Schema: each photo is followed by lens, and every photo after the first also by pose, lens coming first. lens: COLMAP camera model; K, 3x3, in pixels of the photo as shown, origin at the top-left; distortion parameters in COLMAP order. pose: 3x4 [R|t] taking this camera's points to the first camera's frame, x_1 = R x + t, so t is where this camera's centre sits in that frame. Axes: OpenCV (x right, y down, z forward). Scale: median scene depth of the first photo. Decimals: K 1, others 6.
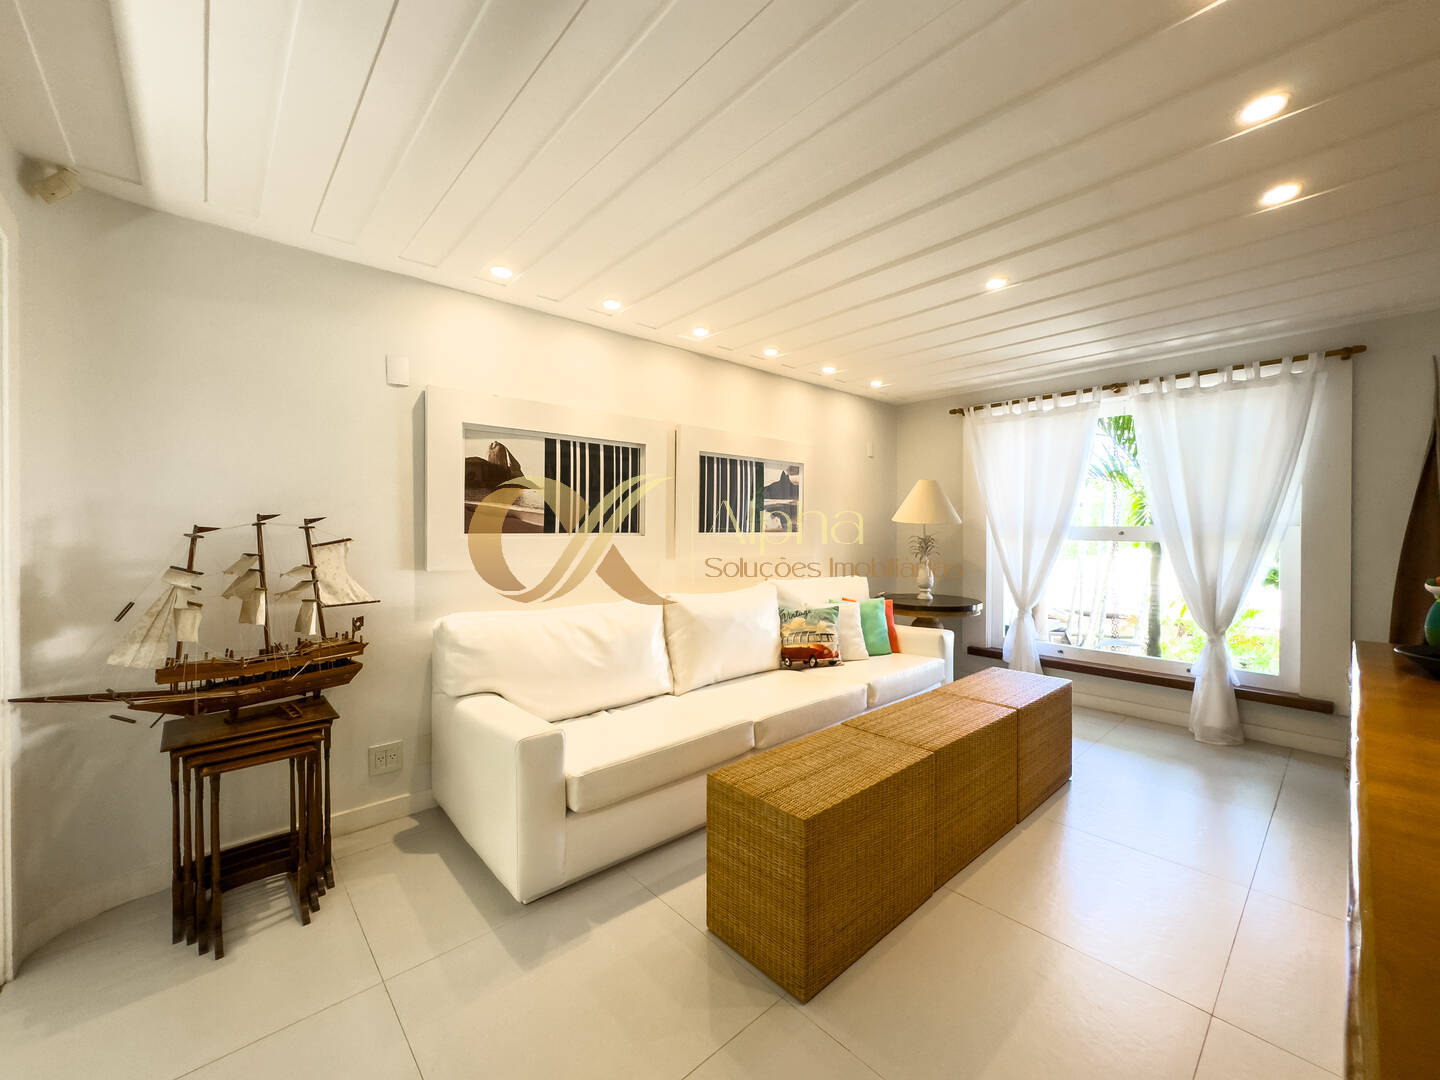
lens RADIAL K [[582.6, 0, 720.5], [0, 582.6, 538.2], [0, 0, 1]] dist [0.002456, -0.000129]
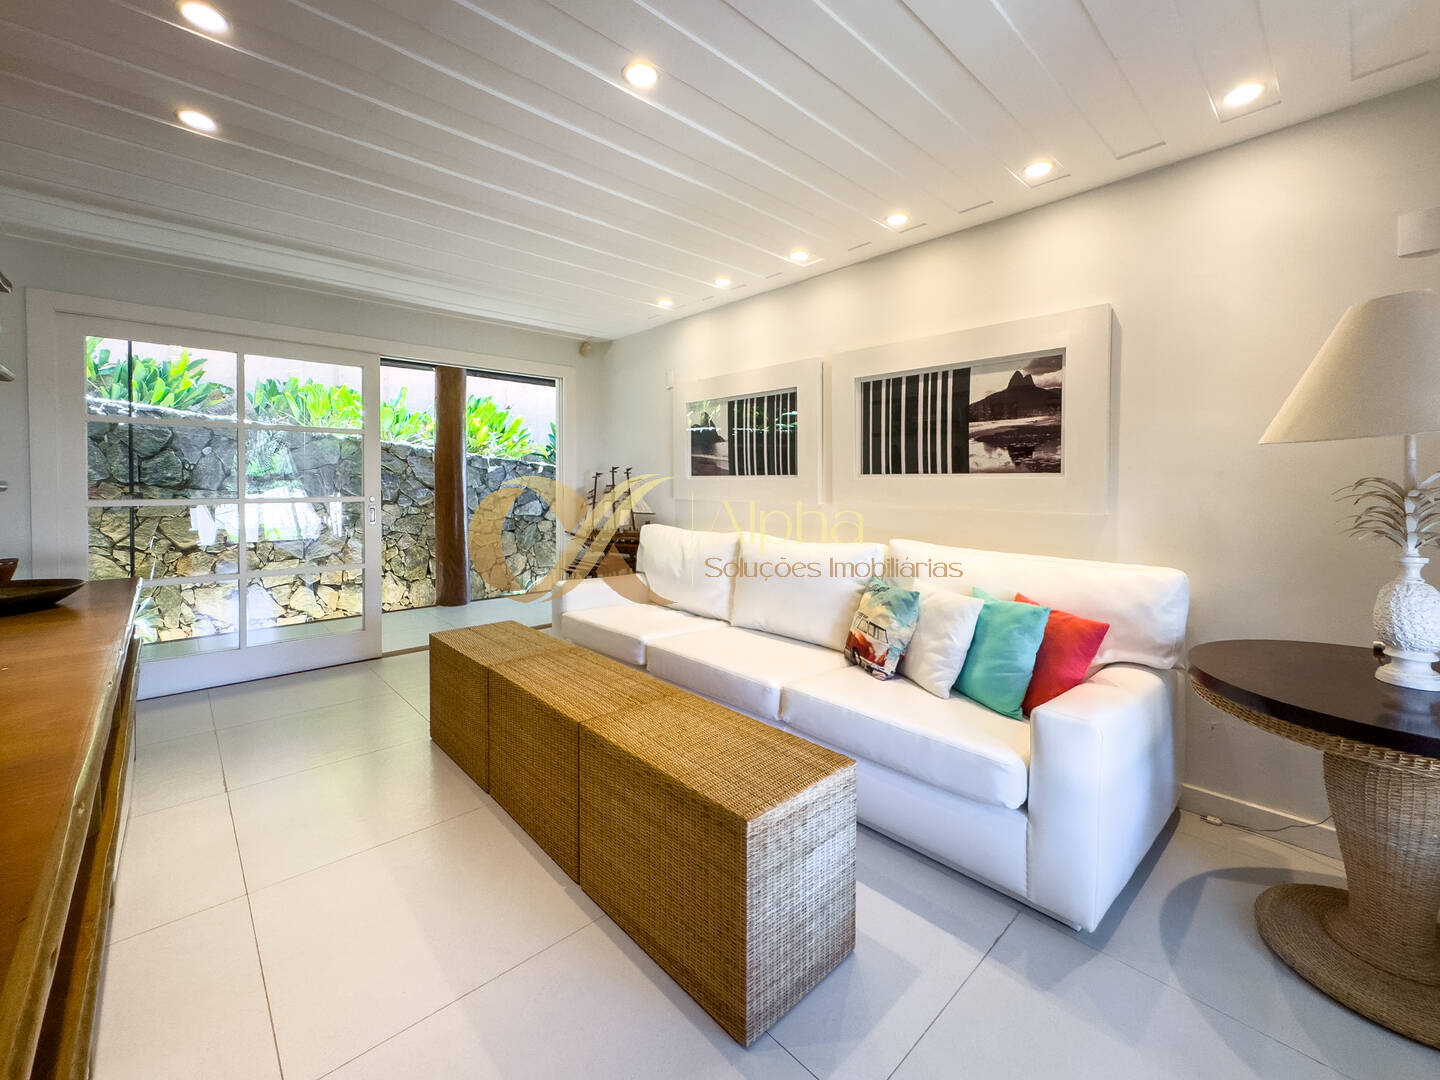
lens RADIAL K [[582.6, 0, 697.7], [0, 582.6, 482.1], [0, 0, 1]] dist [0.002456, -0.000129]
pose [[0.000640, 0.006199, -0.999981, 0.794716], [-0.012728, 0.999900, 0.006190, -0.000348], [0.999919, 0.012723, 0.000719, 0.748818]]
